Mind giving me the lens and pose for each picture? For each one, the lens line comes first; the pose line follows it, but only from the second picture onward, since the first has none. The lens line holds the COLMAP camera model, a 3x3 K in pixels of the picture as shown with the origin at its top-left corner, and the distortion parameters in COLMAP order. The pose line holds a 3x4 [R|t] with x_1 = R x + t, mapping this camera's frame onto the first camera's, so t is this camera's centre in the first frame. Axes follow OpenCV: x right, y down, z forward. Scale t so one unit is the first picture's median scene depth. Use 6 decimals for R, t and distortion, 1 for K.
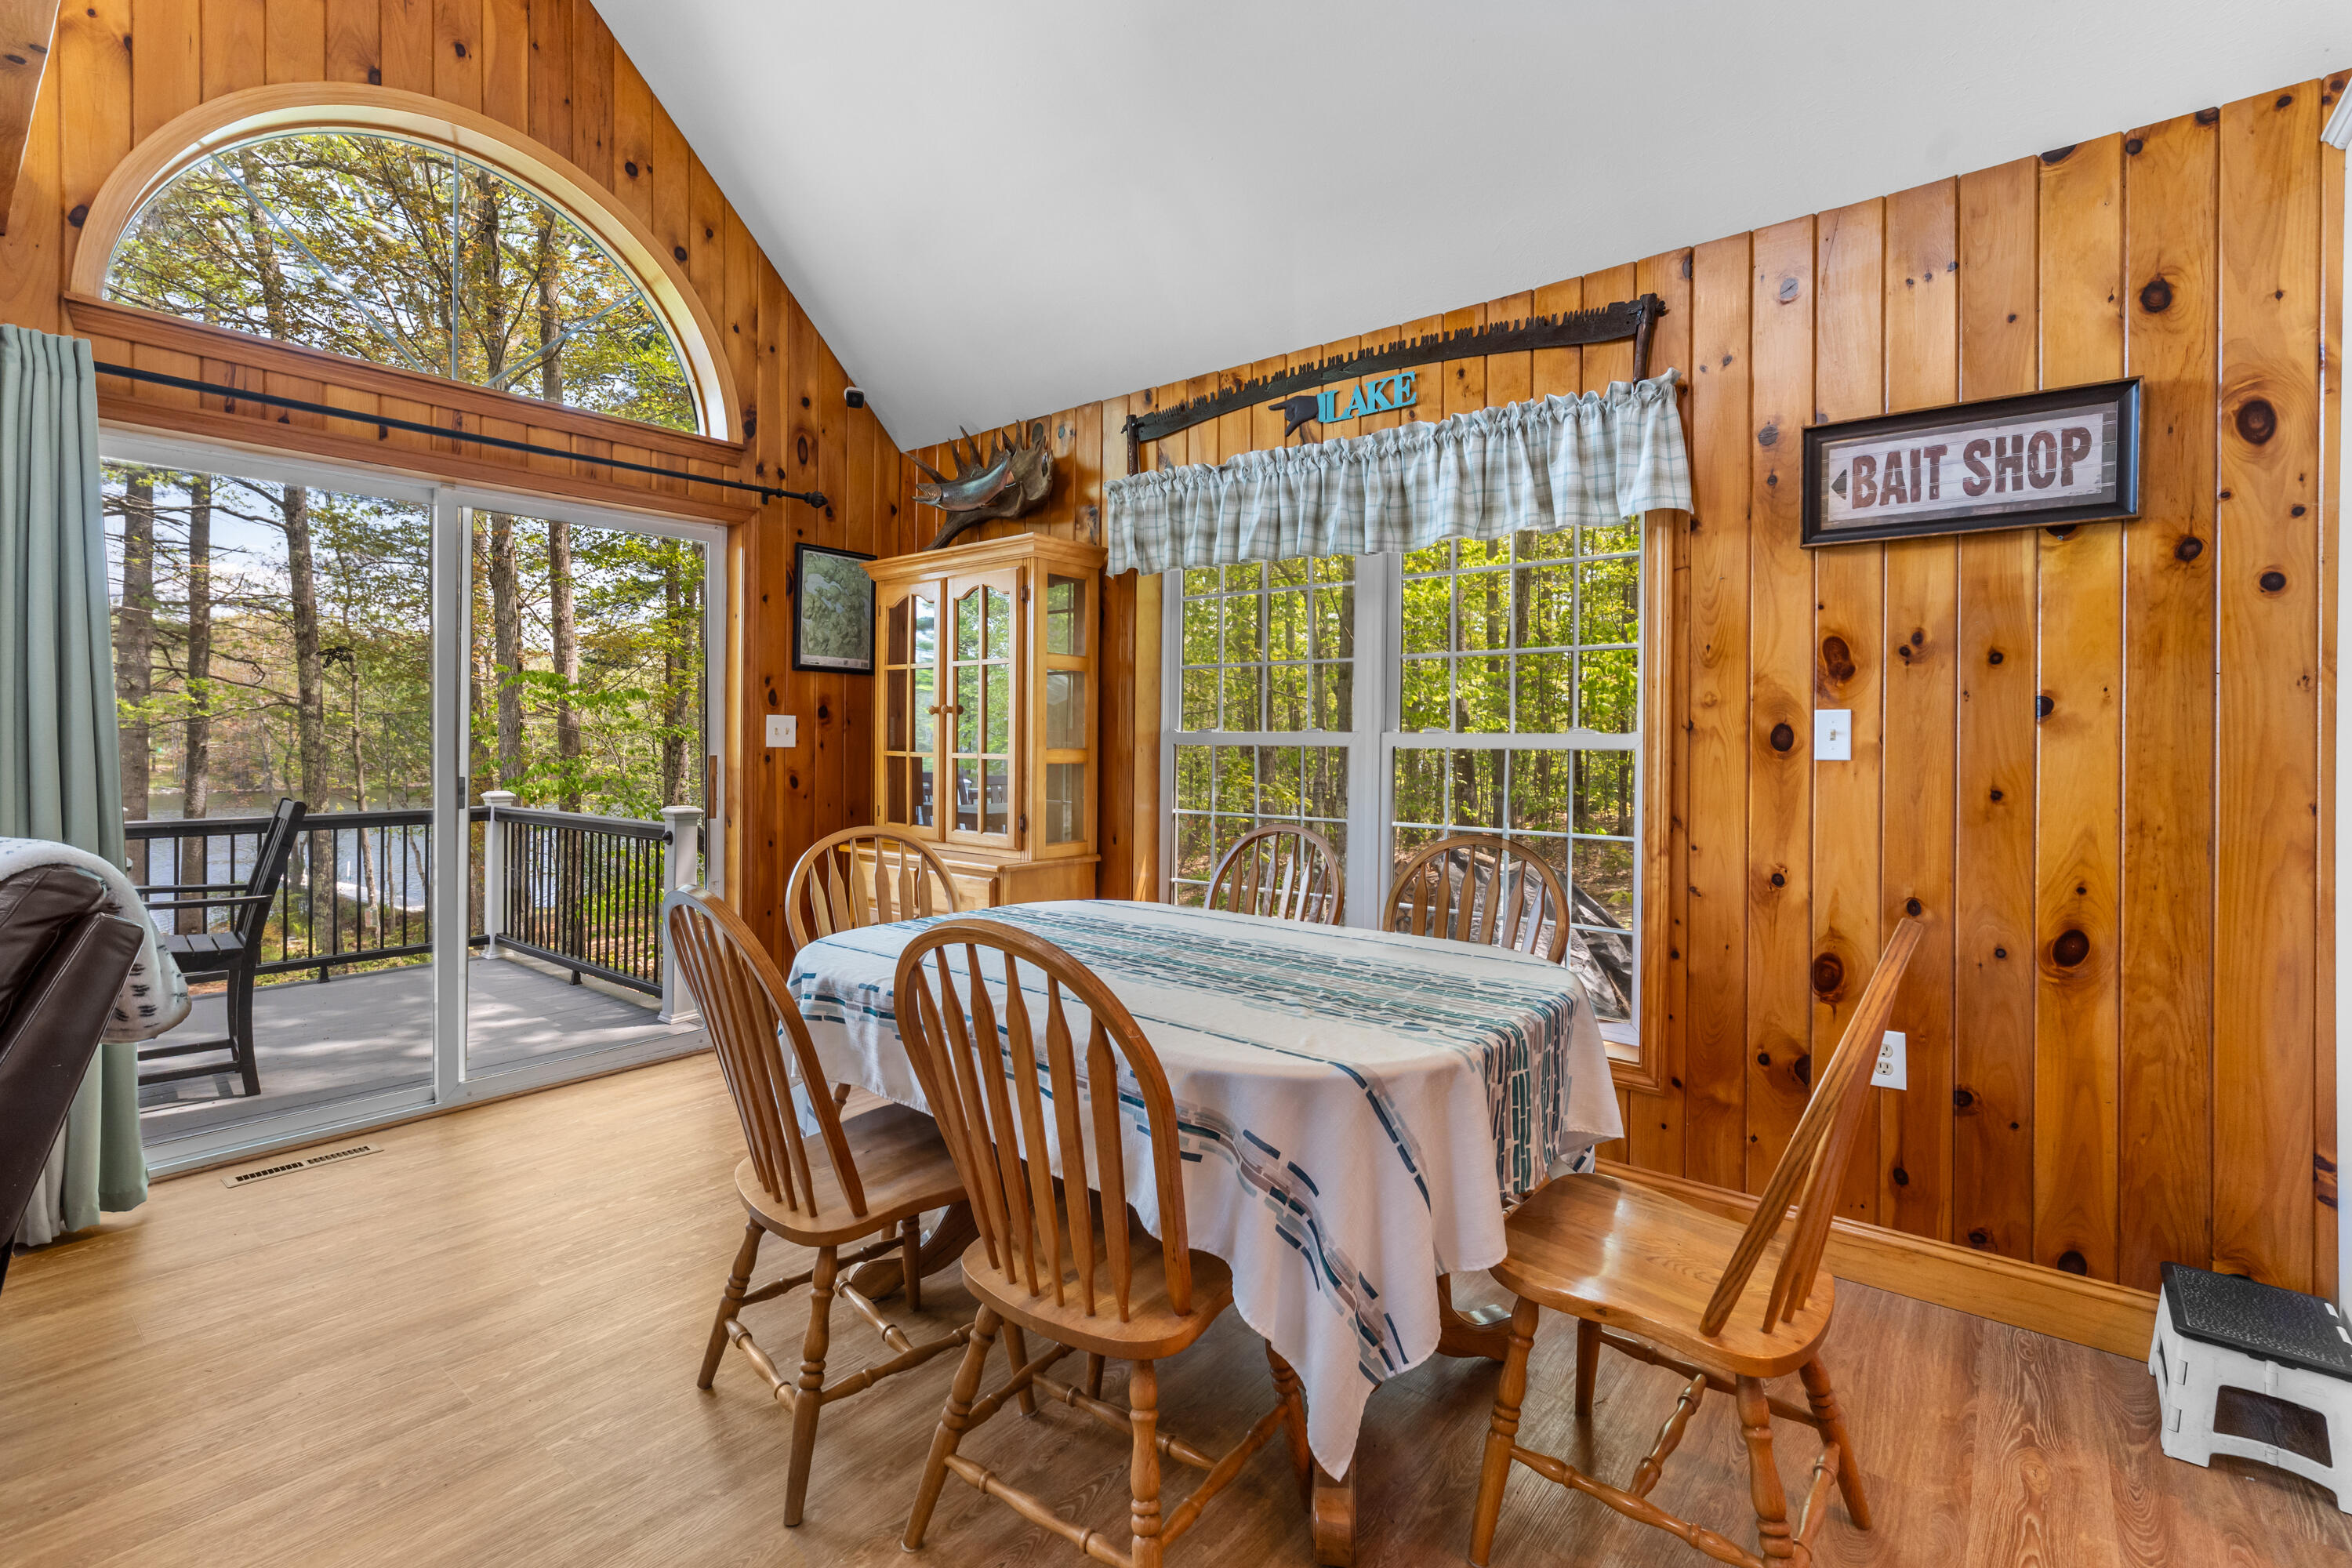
lens RADIAL K [[1059.4, 0, 1175.9], [0, 1059.4, 741.7], [0, 0, 1]] dist [-0.003399, 0.000381]
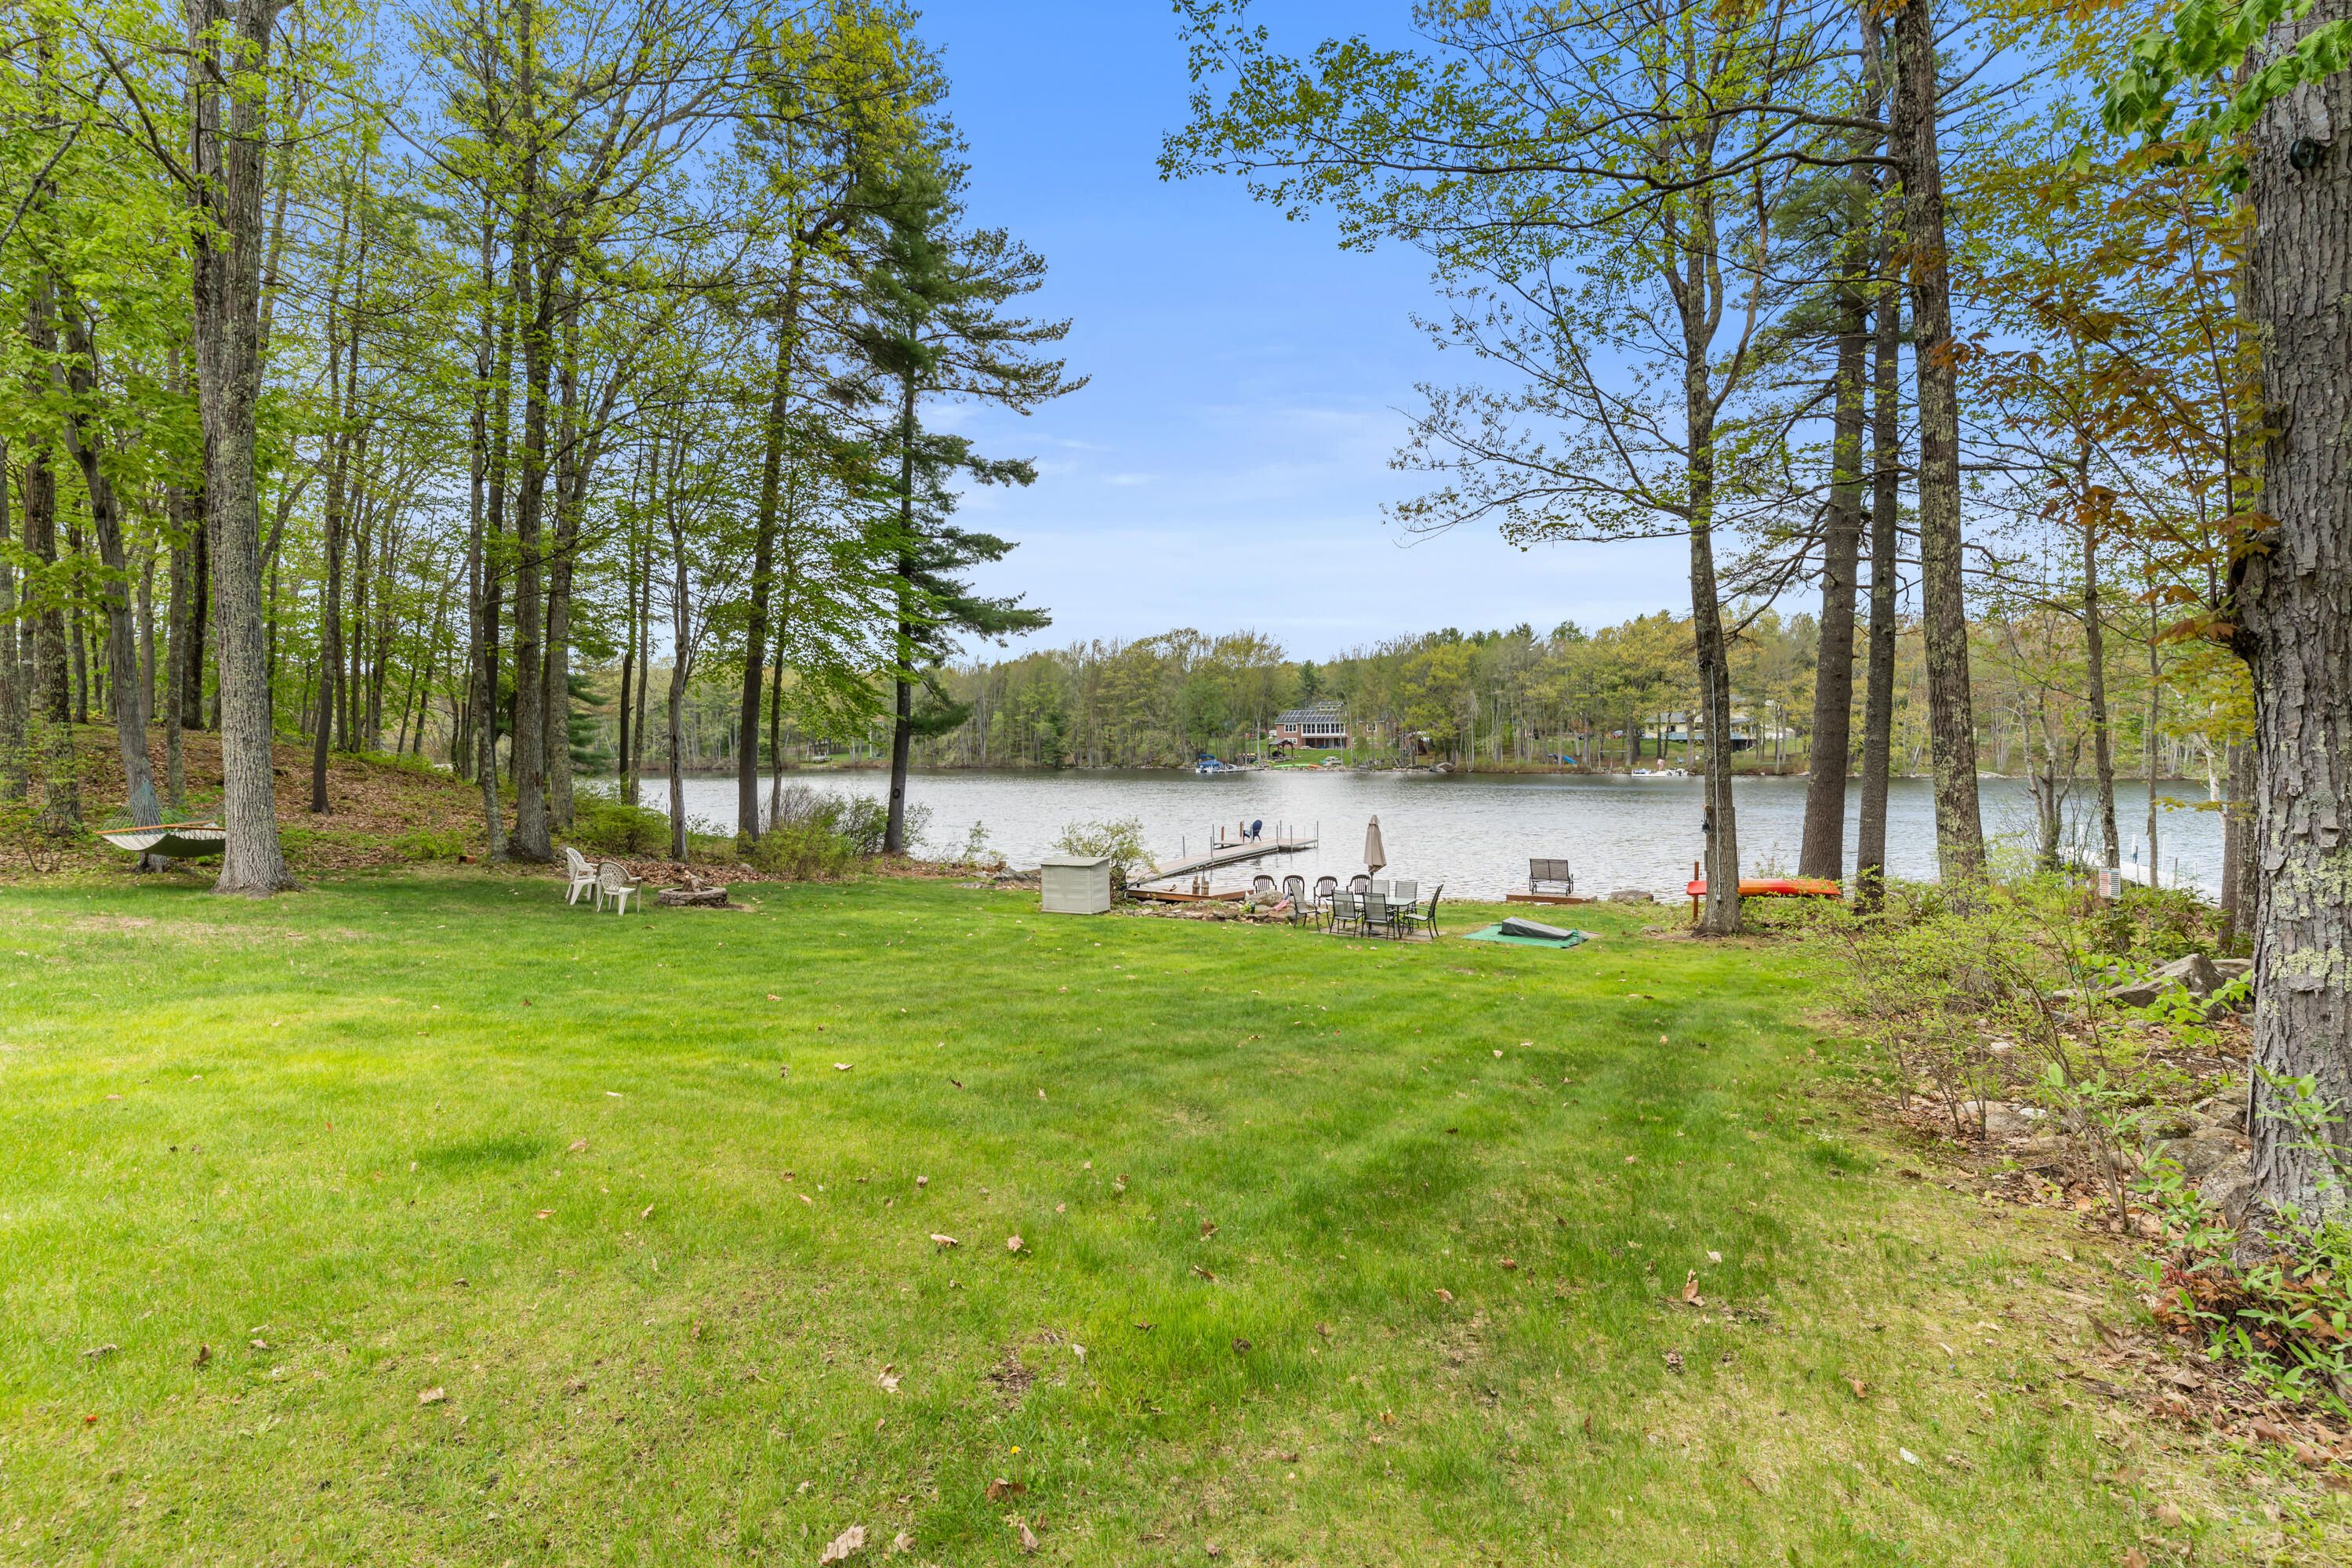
lens RADIAL K [[1043.6, 0, 1164.1], [0, 1043.6, 785.2], [0, 0, 1]] dist [-0.027361, 0.000318]
pose [[0.118967, 0.034942, -0.992283, -2.115113], [0.001367, 0.999374, 0.035356, 0.802989], [0.992897, -0.005562, 0.118844, 3.492684]]
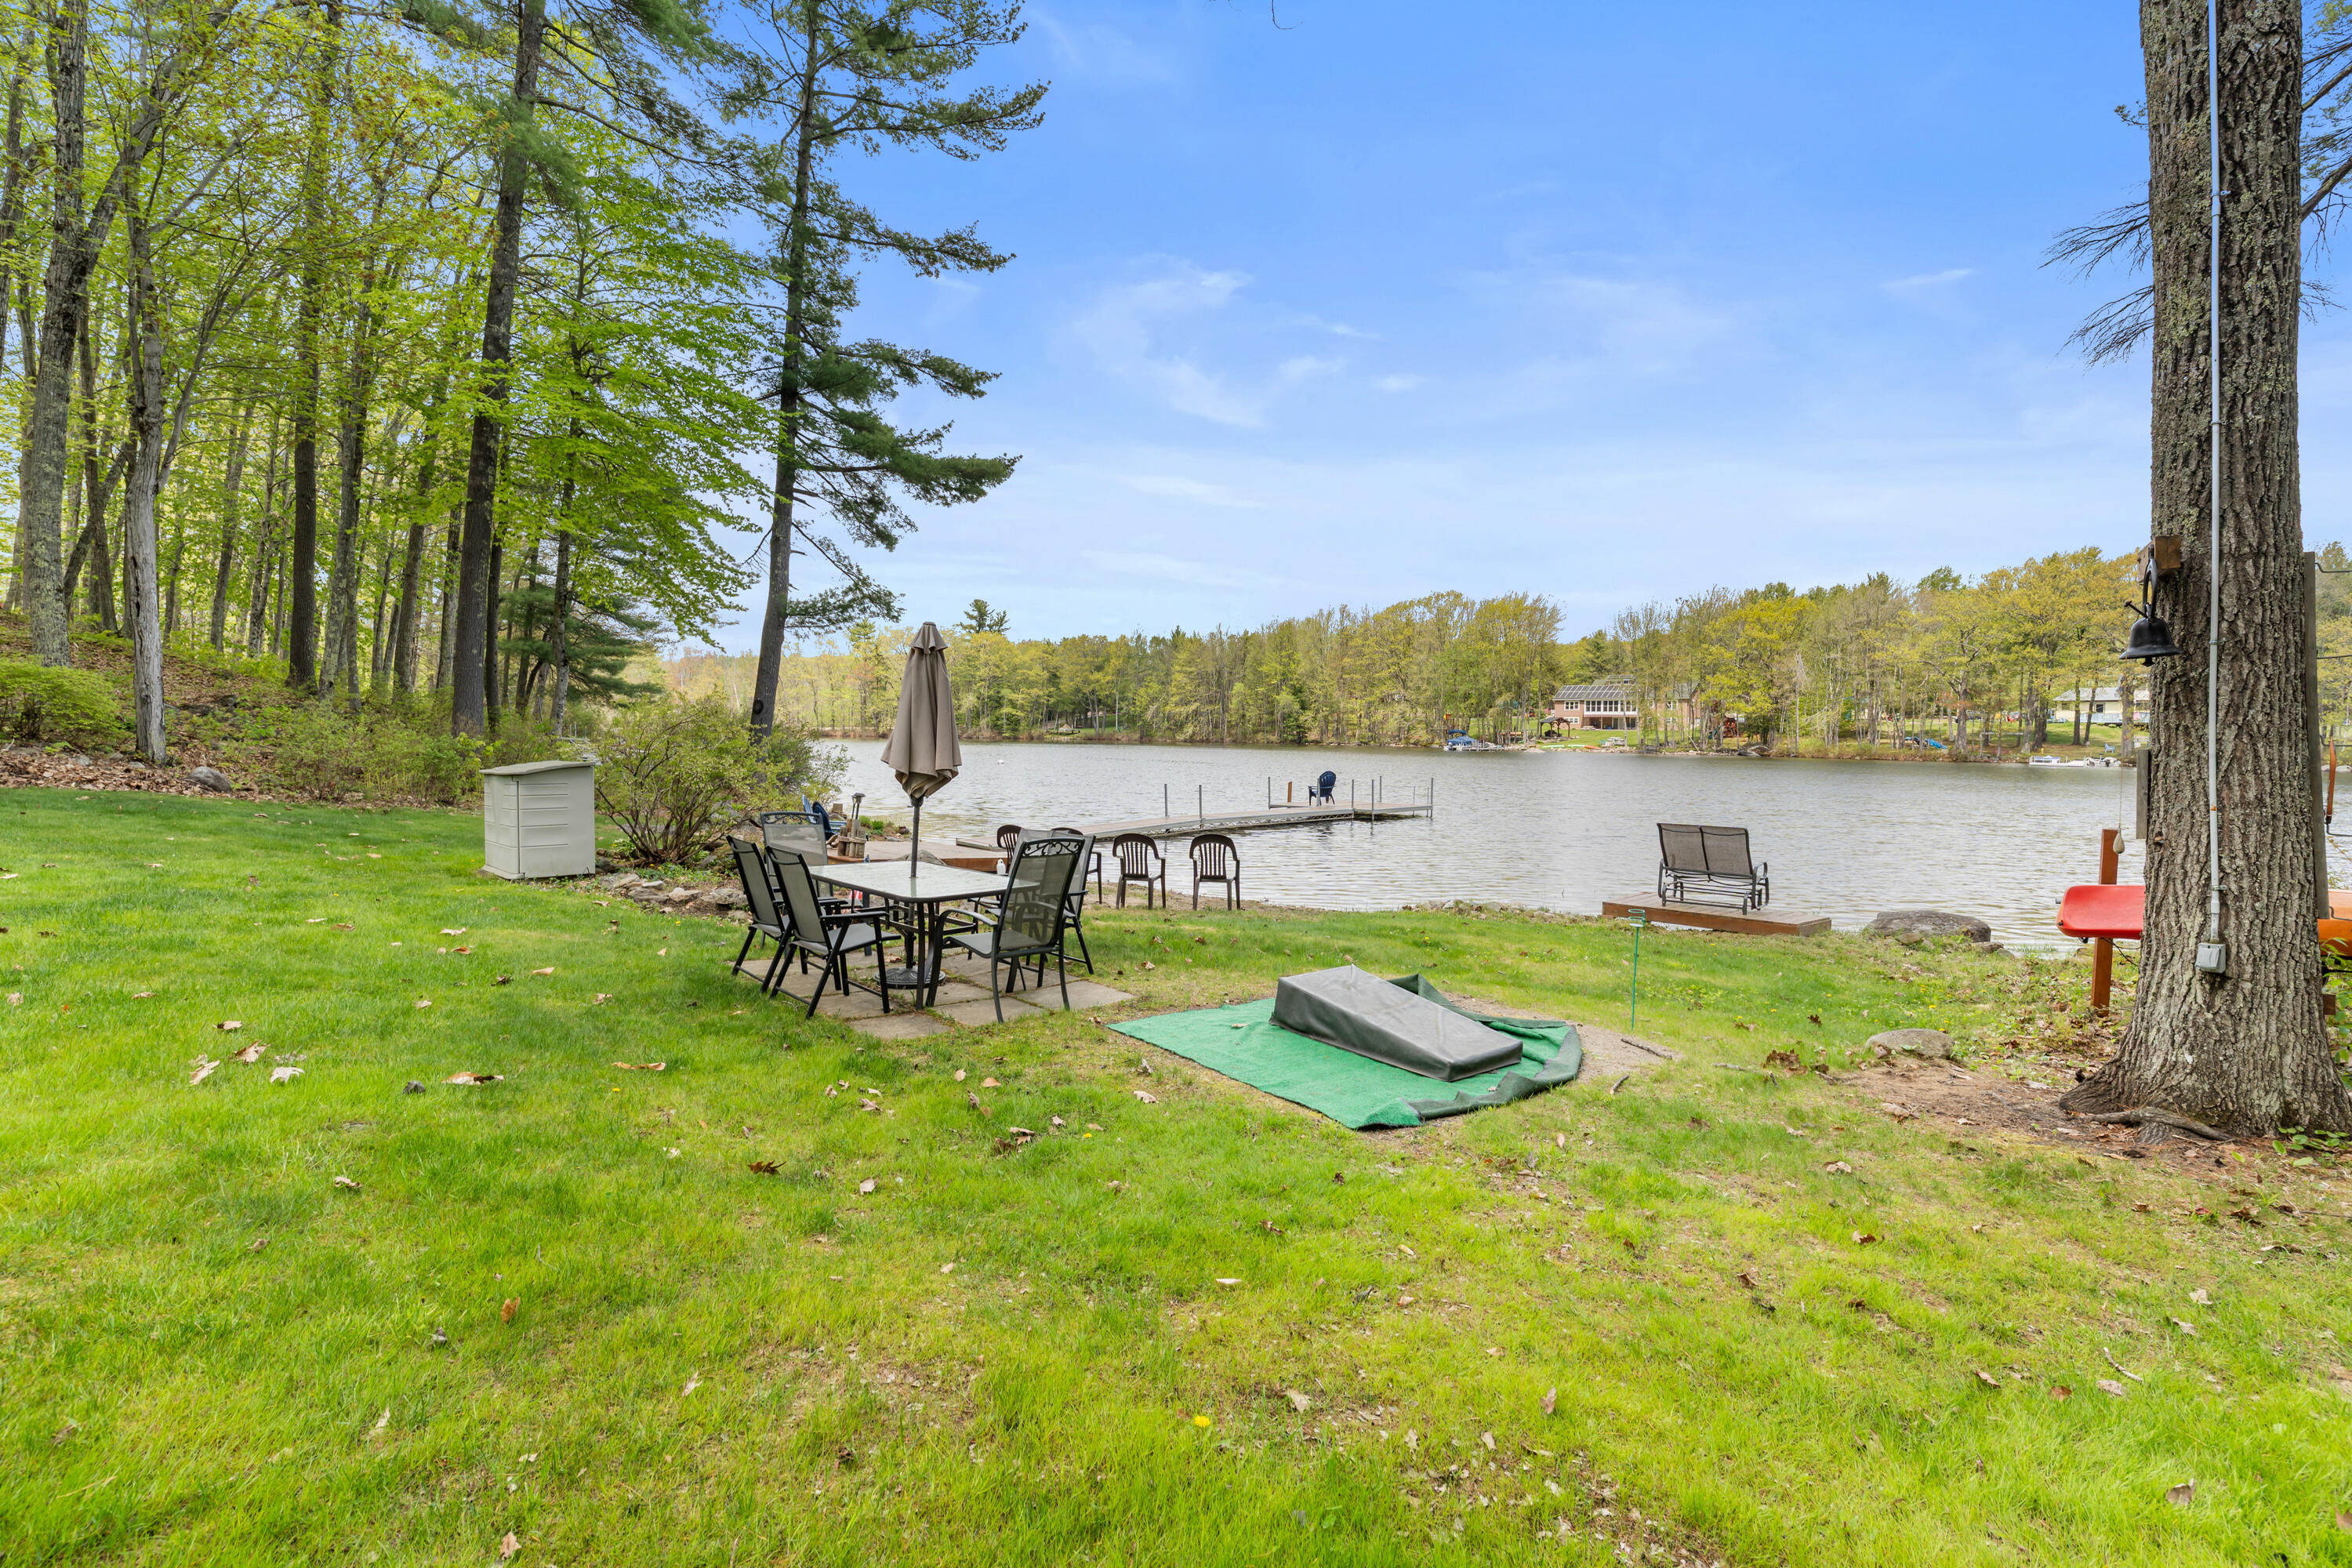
lens RADIAL K [[1058.1, 0, 1173.2], [0, 1058.1, 777.5], [0, 0, 1]] dist [-0.004622, 0.001009]
pose [[-0.146182, 0.040215, -0.988440, -6.878116], [-0.019408, 0.998864, 0.043510, 1.515741], [0.989067, 0.025544, -0.145235, 6.776748]]
